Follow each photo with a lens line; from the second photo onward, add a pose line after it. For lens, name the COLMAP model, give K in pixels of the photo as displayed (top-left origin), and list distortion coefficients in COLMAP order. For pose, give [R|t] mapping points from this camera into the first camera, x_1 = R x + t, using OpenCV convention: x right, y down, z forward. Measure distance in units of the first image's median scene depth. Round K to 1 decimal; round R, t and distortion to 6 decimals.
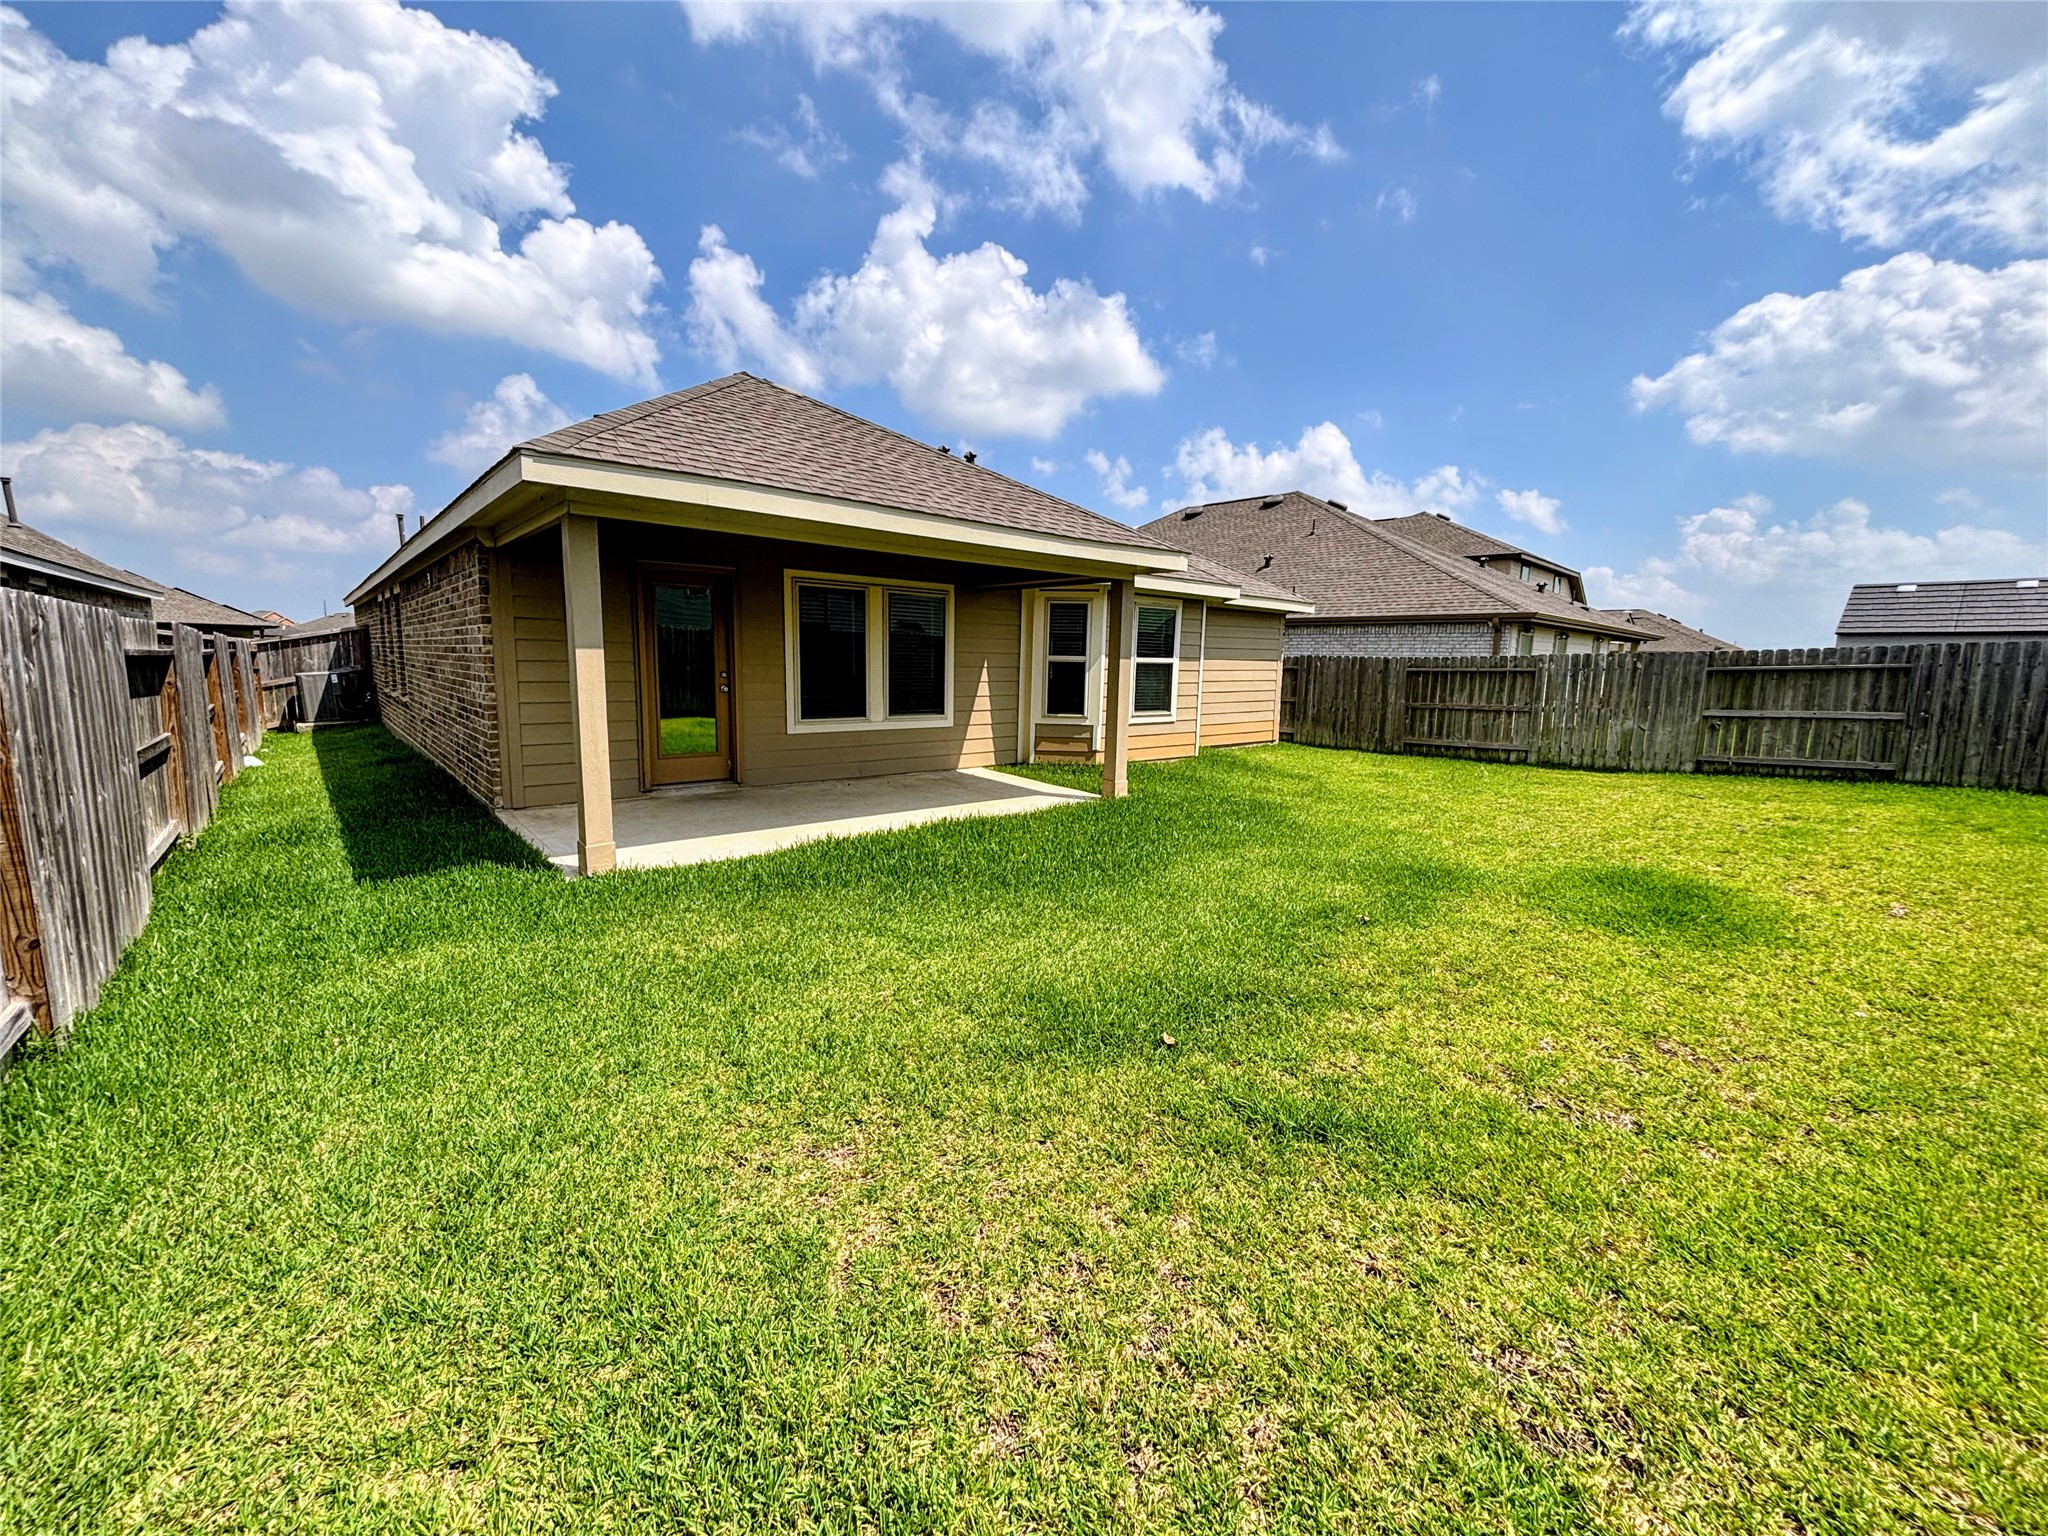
lens RADIAL K [[820.7, 0, 1019.6], [0, 820.7, 768.5], [0, 0, 1]] dist [-0.000143, 0.000004]
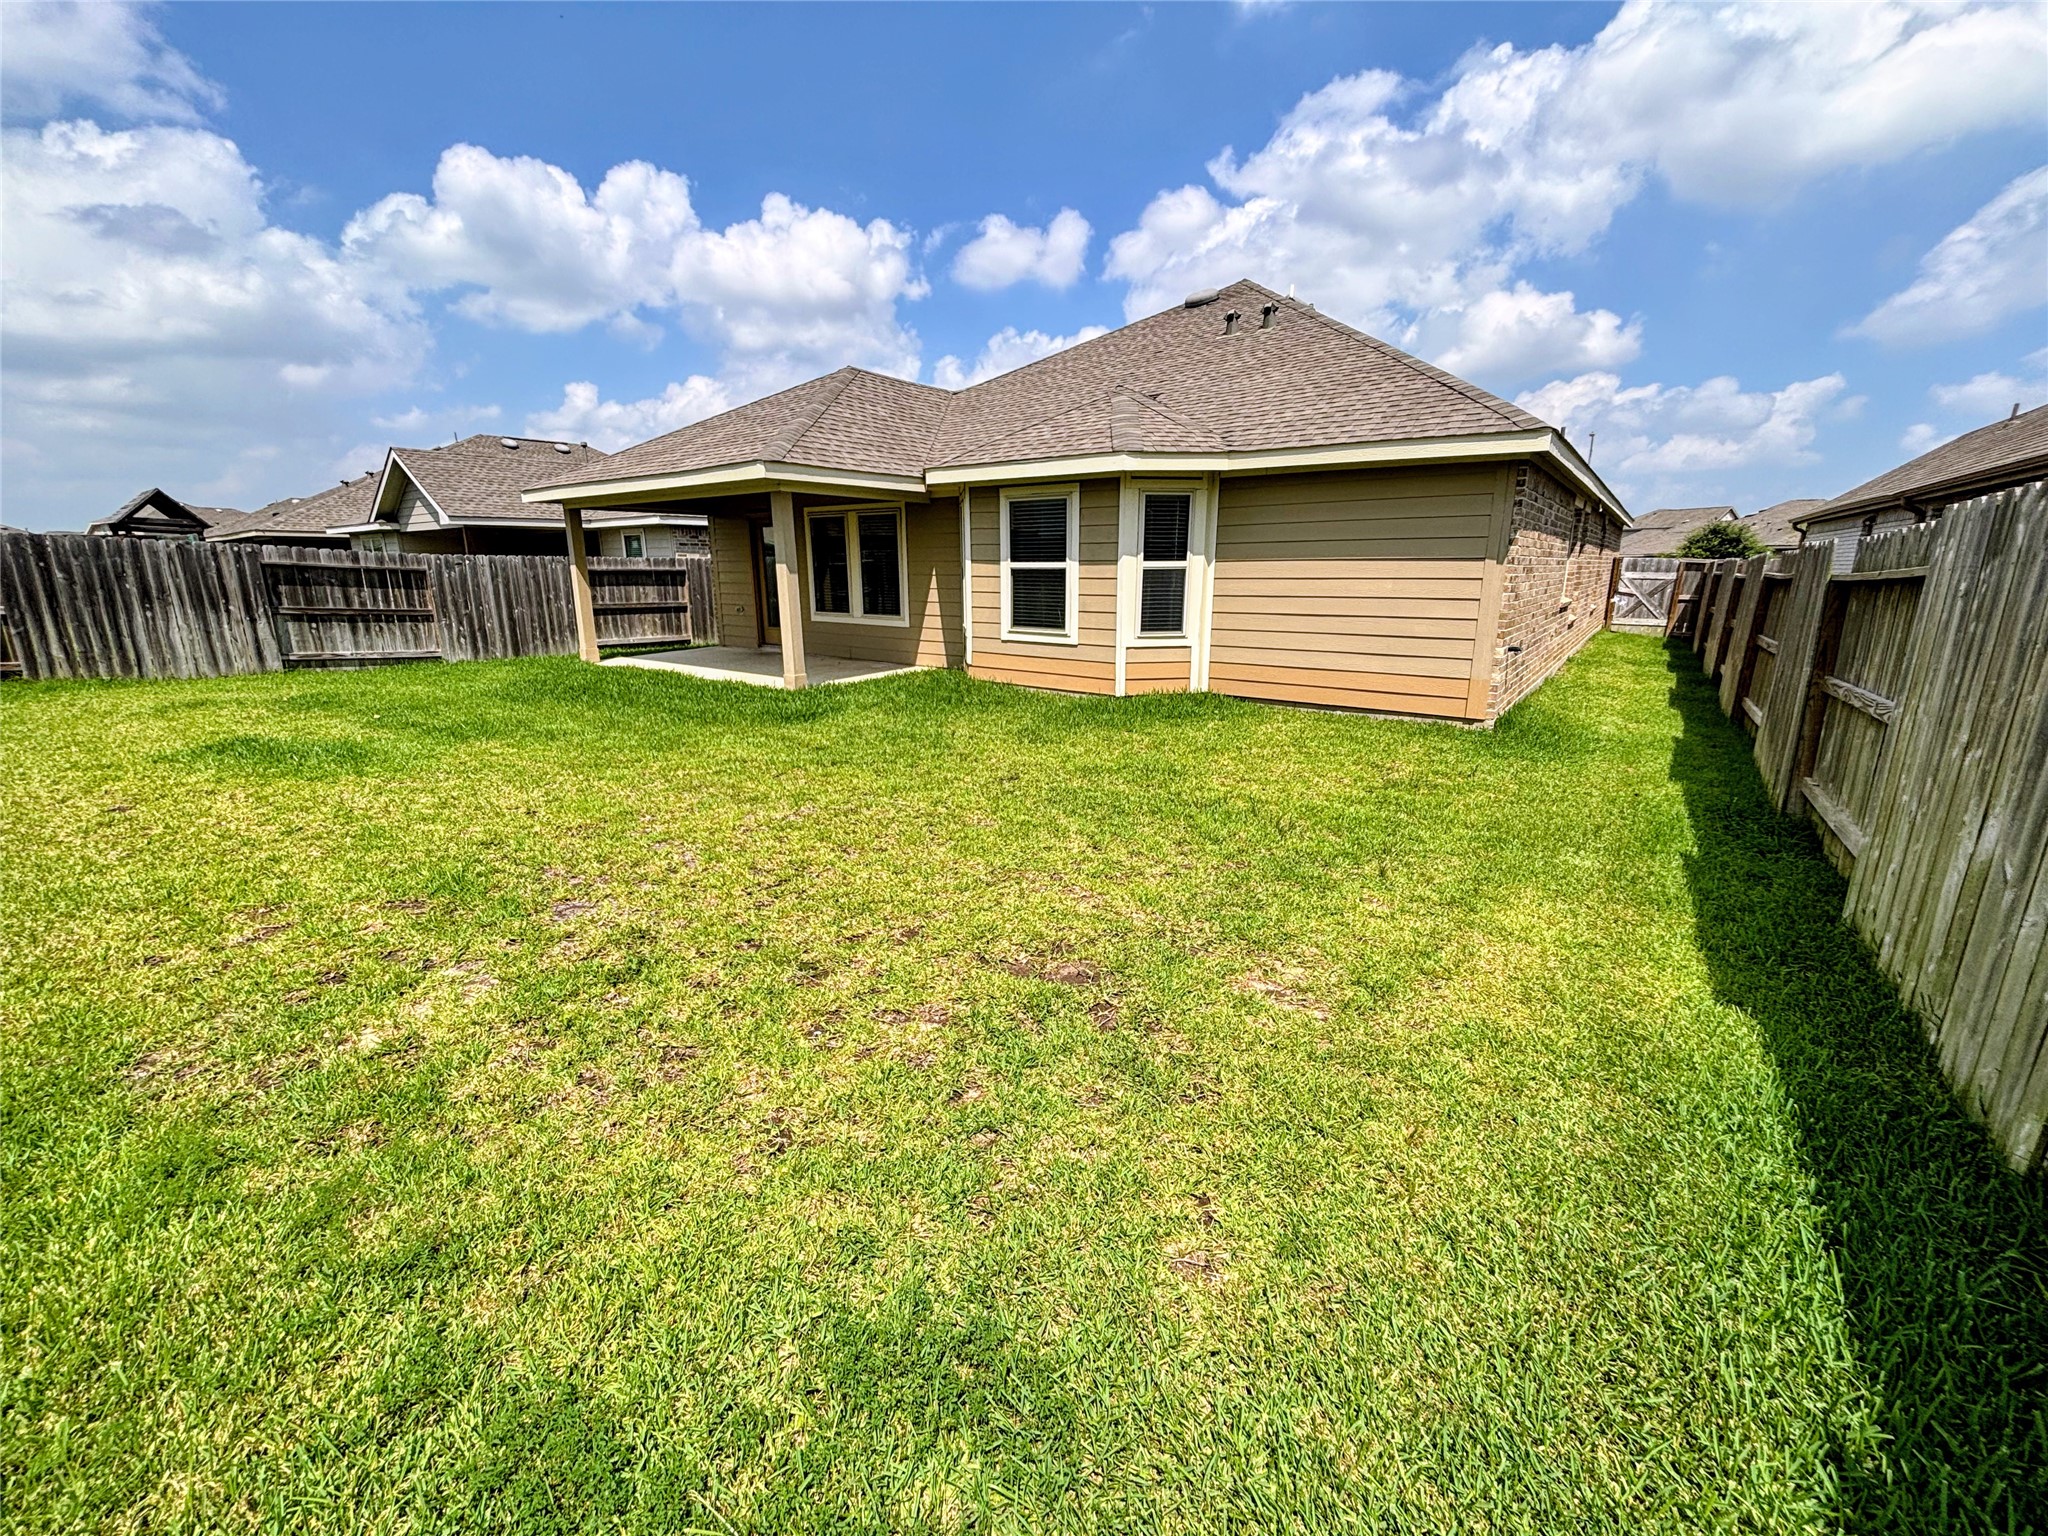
lens RADIAL K [[820.7, 0, 1019.6], [0, 820.7, 768.5], [0, 0, 1]] dist [-0.000143, 0.000004]
pose [[0.214860, 0.215961, -0.952468, 1.008186], [-0.123669, 0.973411, 0.192812, -0.091908], [0.968783, 0.076363, 0.235855, 0.823663]]
